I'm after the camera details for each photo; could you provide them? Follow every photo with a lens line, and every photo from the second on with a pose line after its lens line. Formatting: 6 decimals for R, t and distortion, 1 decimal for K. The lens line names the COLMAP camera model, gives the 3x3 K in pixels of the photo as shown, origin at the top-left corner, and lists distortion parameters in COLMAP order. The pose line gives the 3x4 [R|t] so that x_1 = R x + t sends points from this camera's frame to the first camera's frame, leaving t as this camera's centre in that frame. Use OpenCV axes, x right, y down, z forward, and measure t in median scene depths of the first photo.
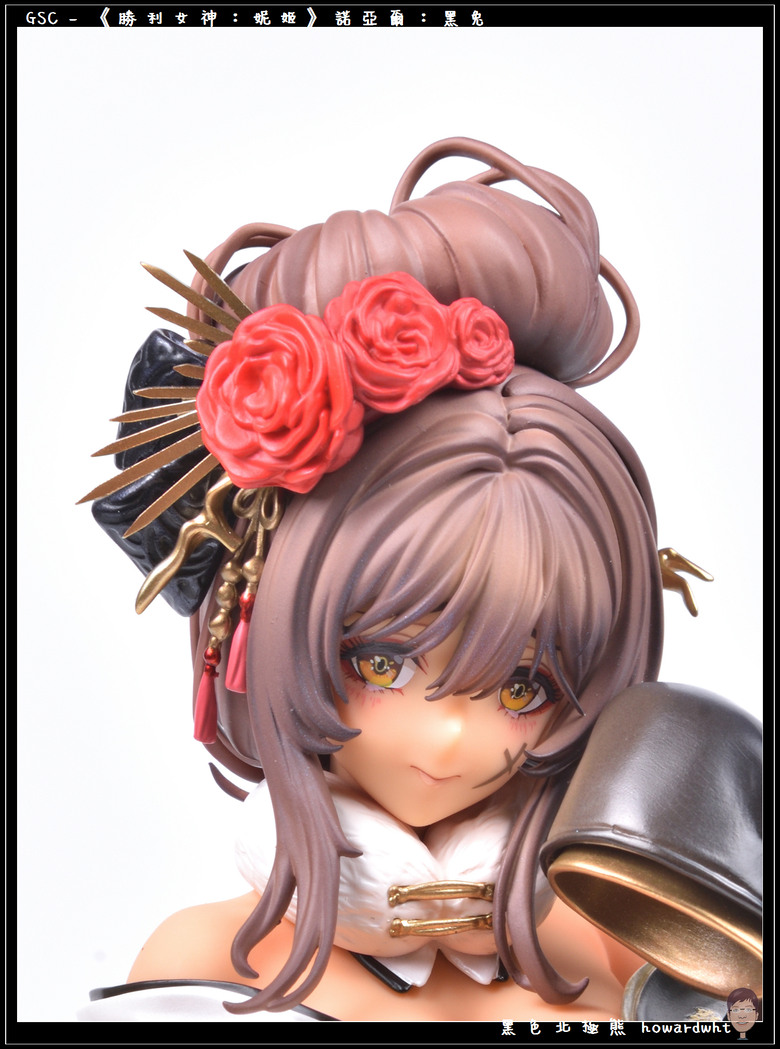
lens RADIAL K [[4192.3, 0, 397.9], [0, 4192.3, 532.6], [0, 0, 1]] dist [0.349771, 0.000000]
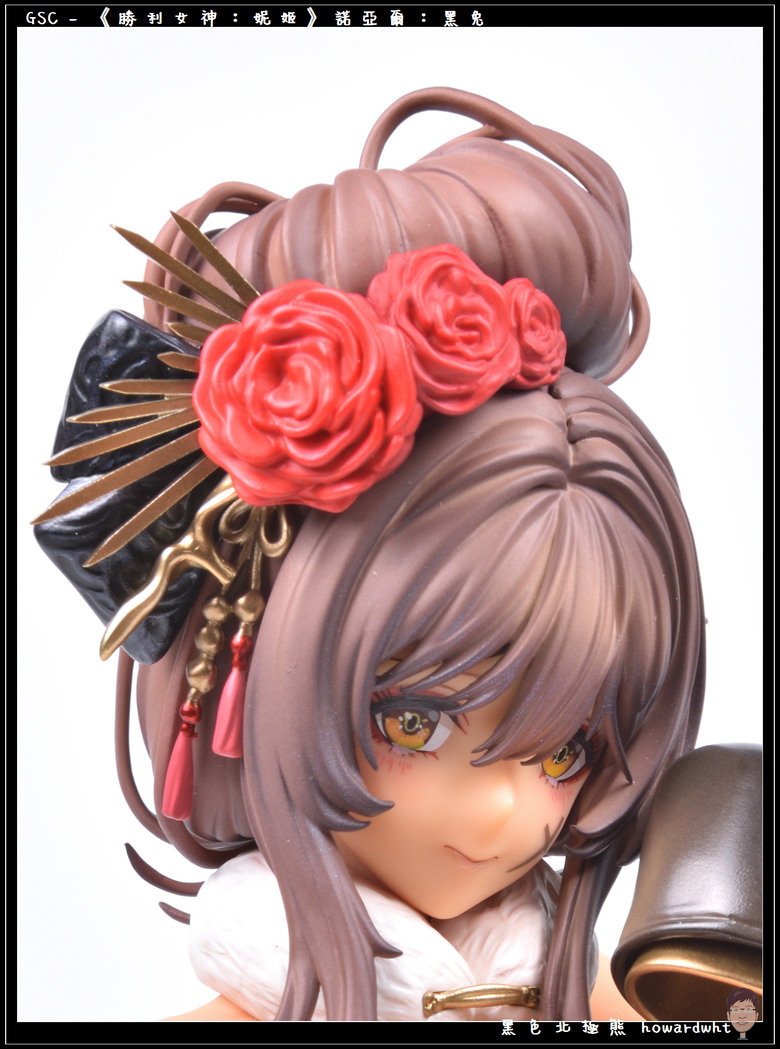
lens RADIAL K [[4192.3, 0, 376.3], [0, 4192.3, 578.6], [0, 0, 1]] dist [0.349771, 0.000000]
pose [[0.969318, 0.004759, 0.245762, -0.212938], [-0.004947, 0.999988, 0.000148, 0.003210], [-0.245759, -0.001359, 0.969330, 0.205706]]
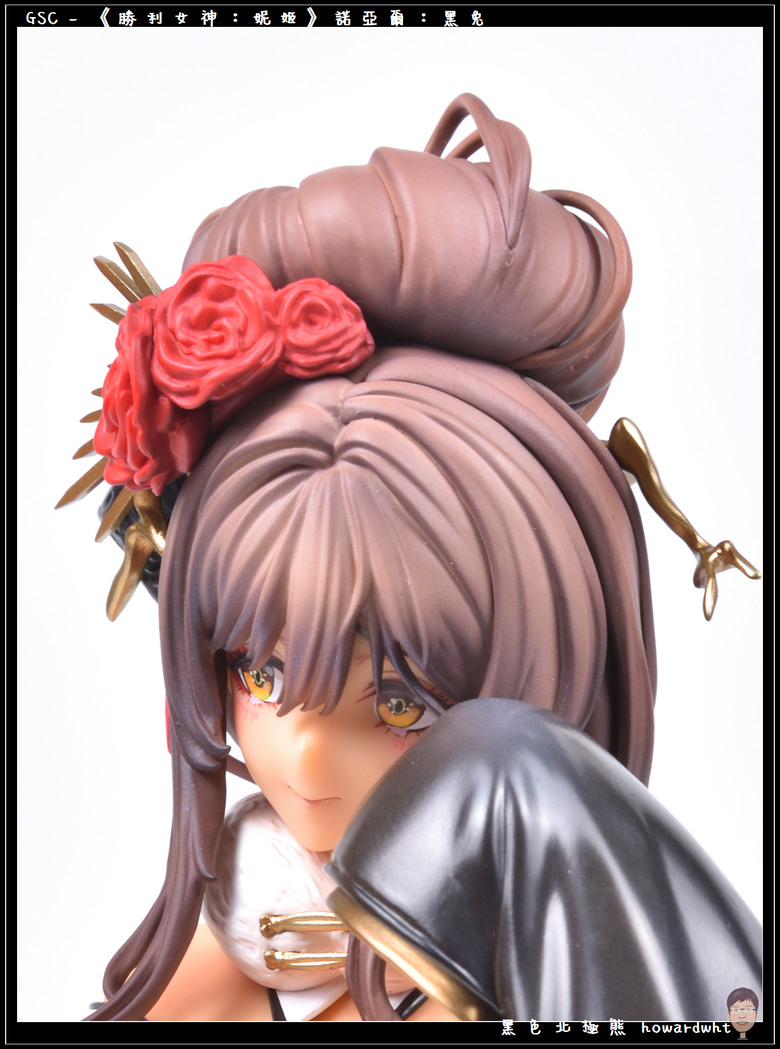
lens RADIAL K [[4192.3, 0, 392.1], [0, 4192.3, 534.4], [0, 0, 1]] dist [0.349771, 0.000000]
pose [[0.762815, -0.012126, -0.646503, 0.622083], [0.024224, 0.999658, 0.009832, -0.008533], [0.646163, -0.023161, 0.762848, 0.309439]]
